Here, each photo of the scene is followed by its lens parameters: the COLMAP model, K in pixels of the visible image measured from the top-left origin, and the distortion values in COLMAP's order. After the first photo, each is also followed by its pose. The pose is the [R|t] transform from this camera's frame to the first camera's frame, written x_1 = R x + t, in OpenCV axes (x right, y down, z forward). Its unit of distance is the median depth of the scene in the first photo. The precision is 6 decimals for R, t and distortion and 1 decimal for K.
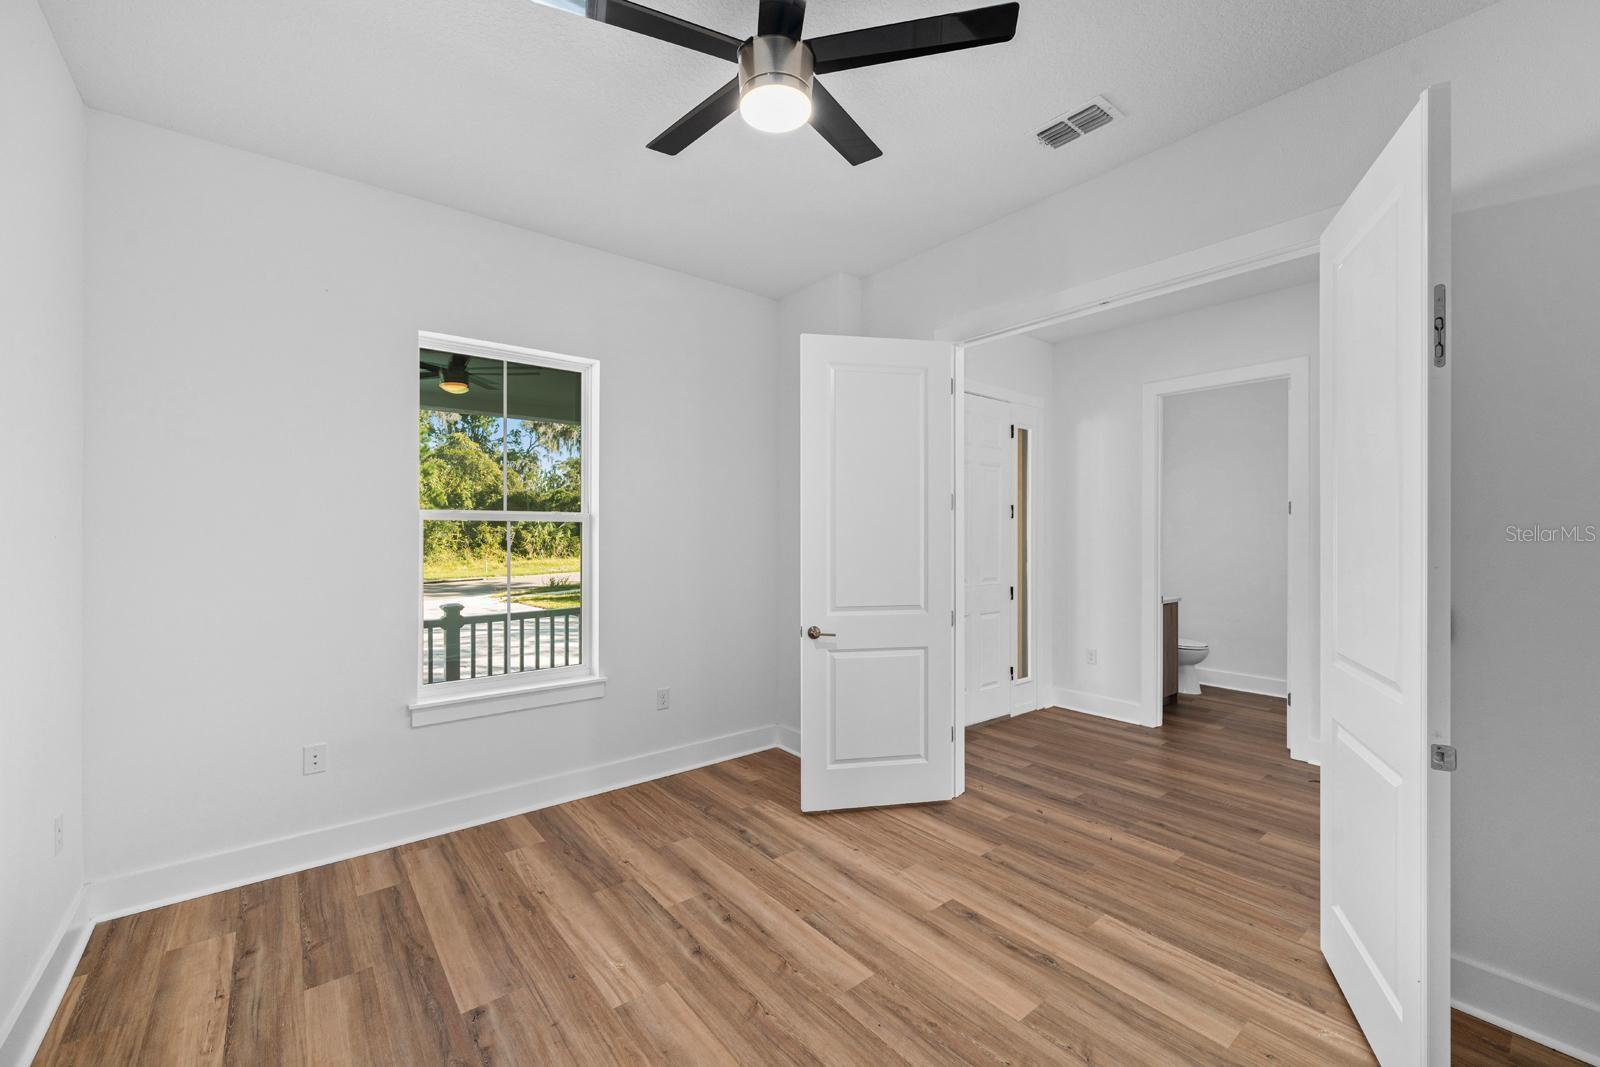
lens RADIAL K [[658.4, 0, 798.4], [0, 658.4, 533.0], [0, 0, 1]] dist [0.001747, -0.000300]
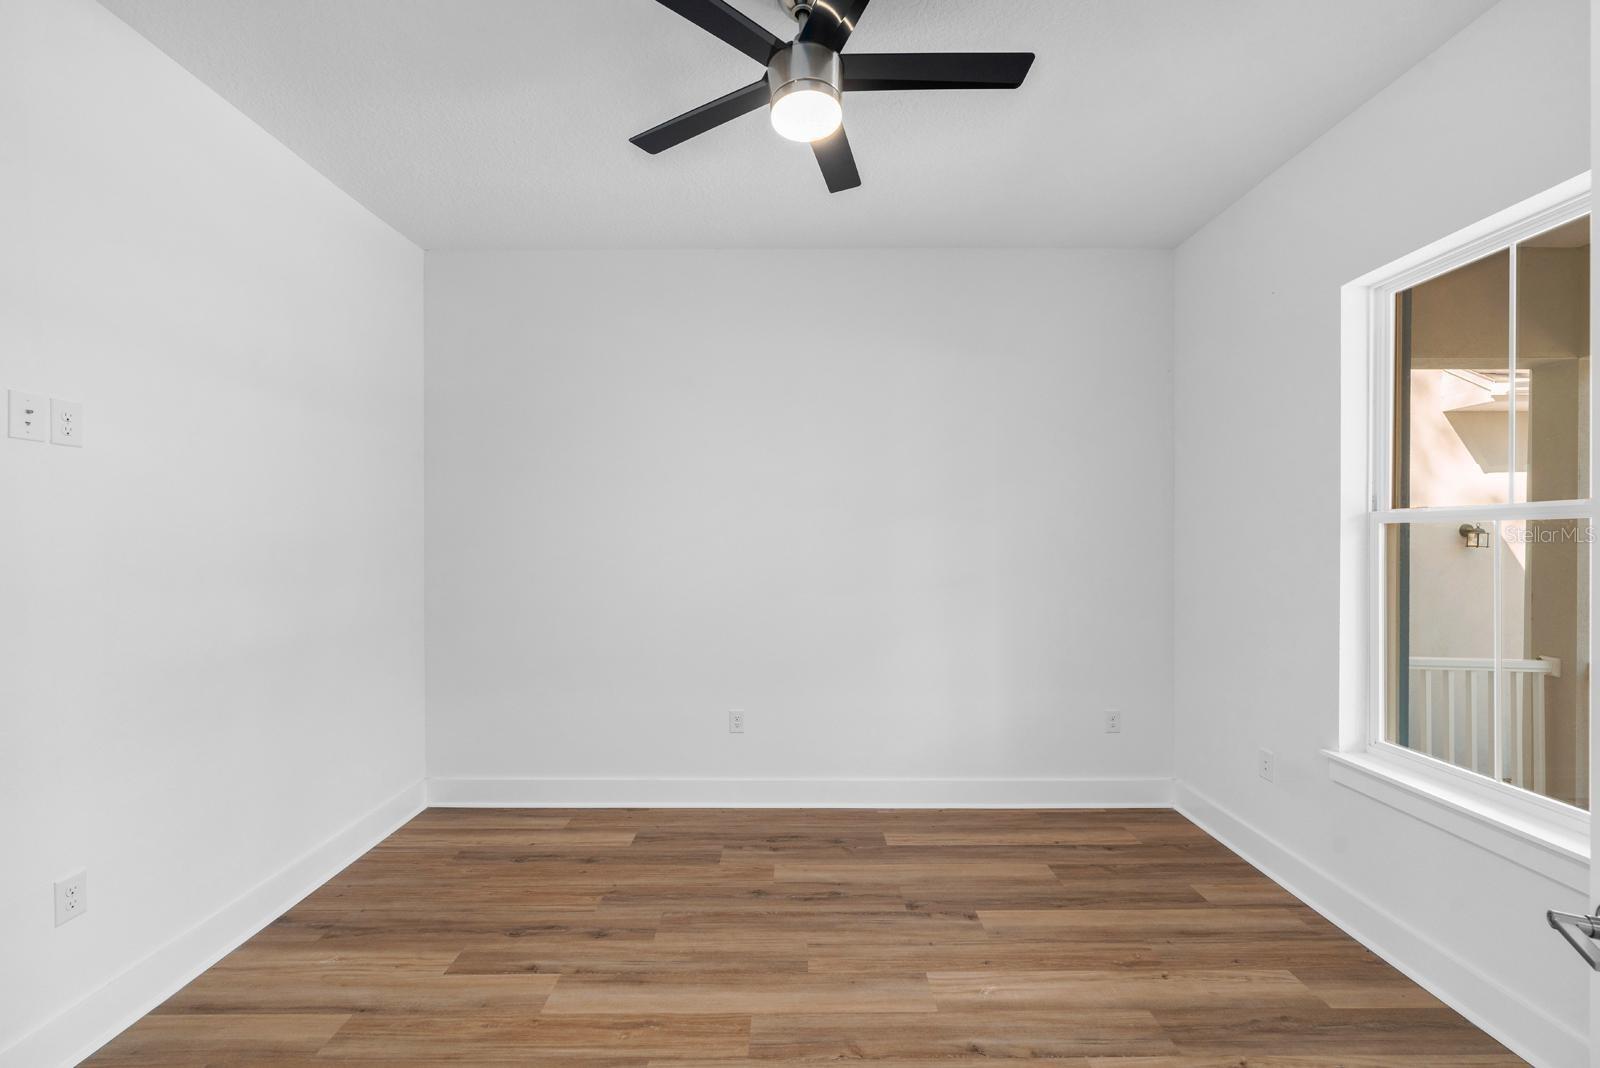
lens RADIAL K [[658.4, 0, 796.8], [0, 658.4, 535.2], [0, 0, 1]] dist [0.001747, -0.000300]
pose [[-0.621455, -0.000727, -0.783449, 0.629643], [-0.001336, 0.999999, 0.000132, -0.010217], [0.783449, 0.001129, -0.621456, 1.326920]]
